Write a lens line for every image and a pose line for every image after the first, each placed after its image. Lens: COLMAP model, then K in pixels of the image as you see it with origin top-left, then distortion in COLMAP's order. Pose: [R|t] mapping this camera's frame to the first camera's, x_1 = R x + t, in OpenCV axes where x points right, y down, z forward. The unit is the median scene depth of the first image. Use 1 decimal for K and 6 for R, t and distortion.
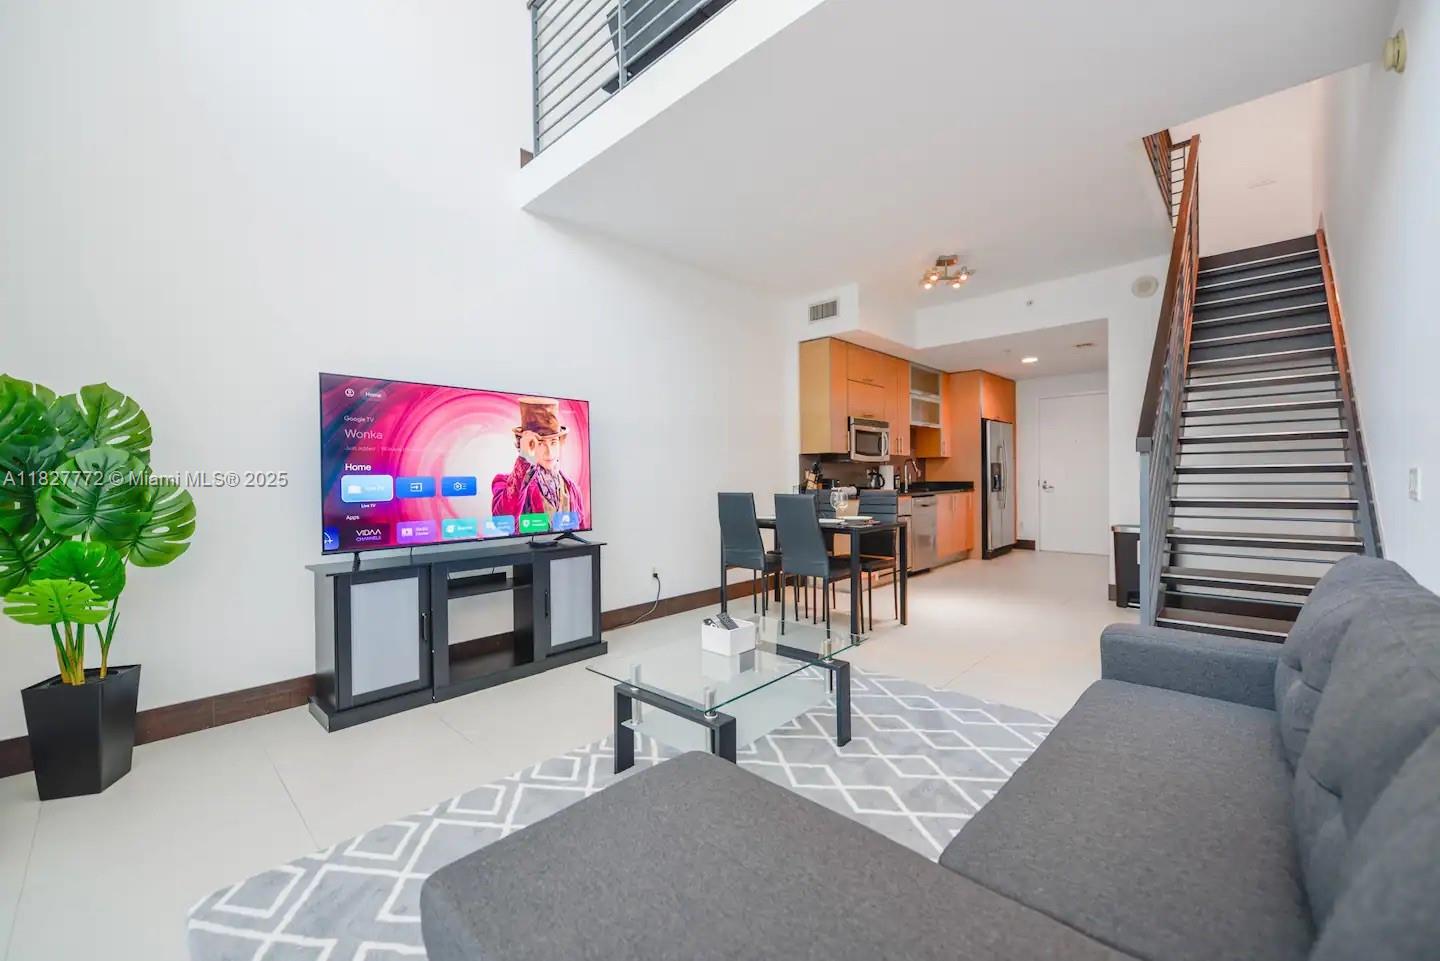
lens RADIAL K [[566.4, 0, 713.8], [0, 566.4, 481.4], [0, 0, 1]] dist [-0.013091, -0.000079]
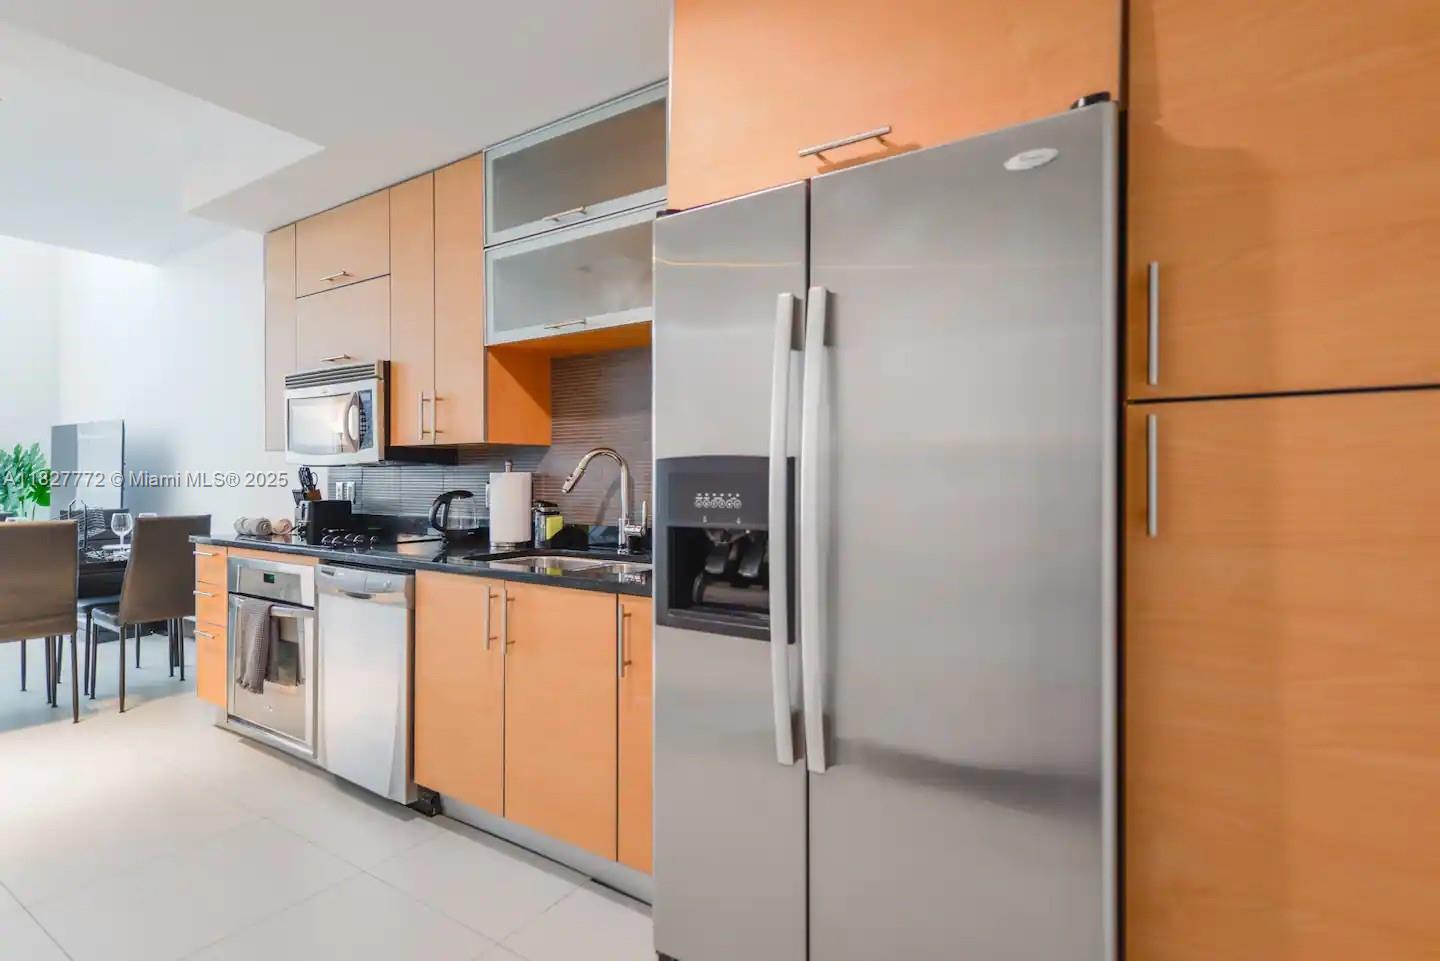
lens RADIAL K [[692.6, 0, 722.1], [0, 692.6, 481.2], [0, 0, 1]] dist [0.002242, 0.000053]
pose [[0.198260, 0.010215, -0.980096, 0.841386], [-0.016495, 0.999839, 0.007084, -0.030895], [0.980011, 0.014762, 0.198397, 1.163989]]
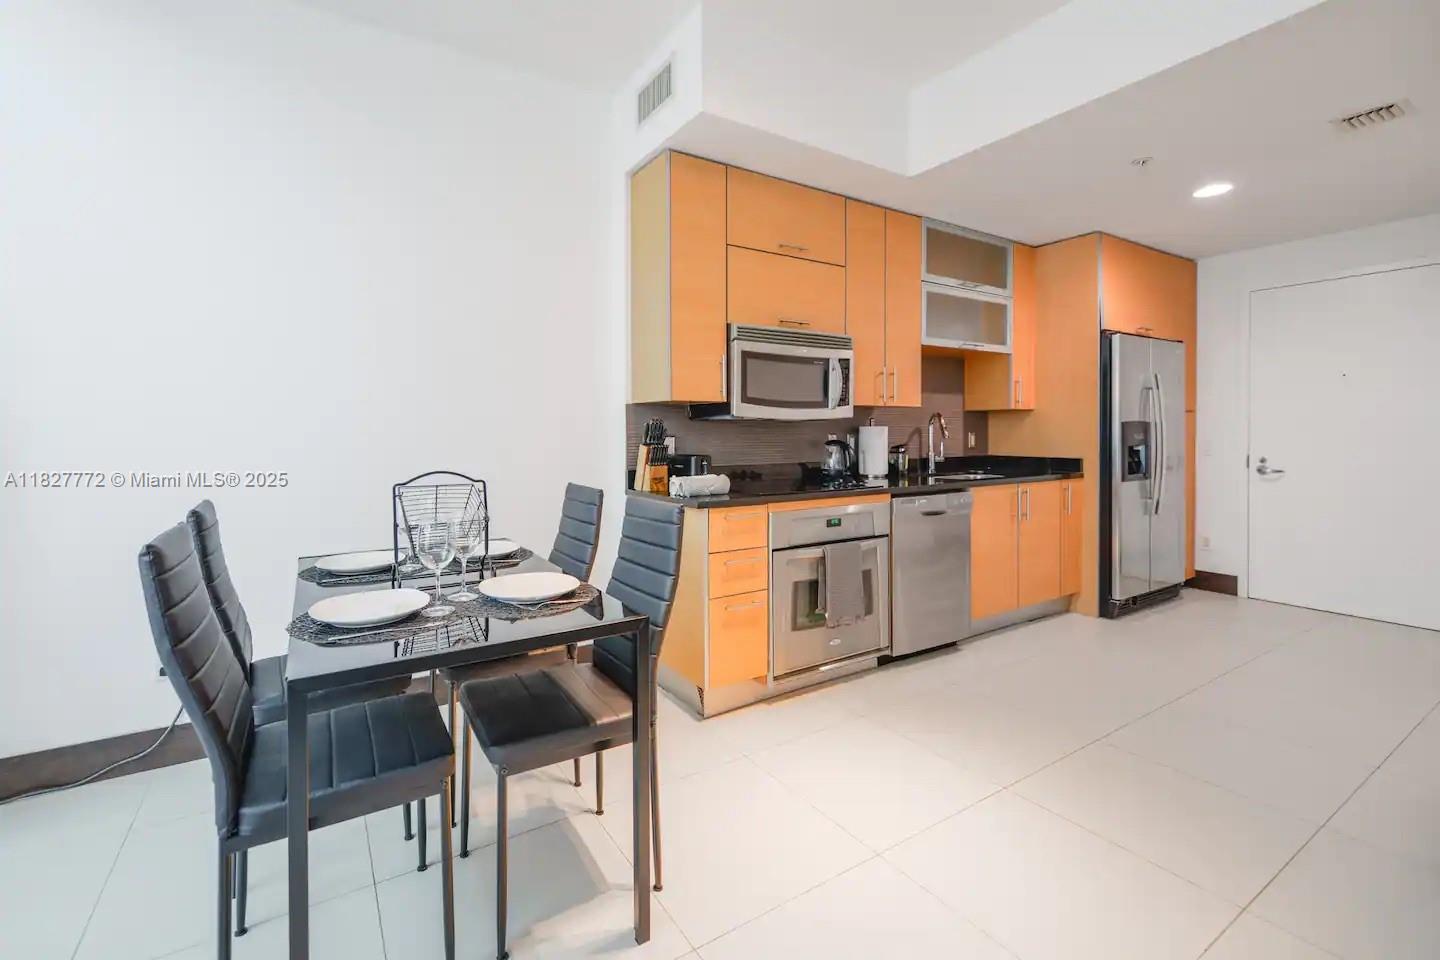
lens RADIAL K [[618.4, 0, 669.0], [0, 618.4, 438.0], [0, 0, 1]] dist [-0.001405, -0.000918]
pose [[0.964973, 0.009542, -0.262175, 0.304015], [-0.009019, 0.999954, 0.003198, -0.019589], [0.262194, -0.000721, 0.965015, 0.459159]]
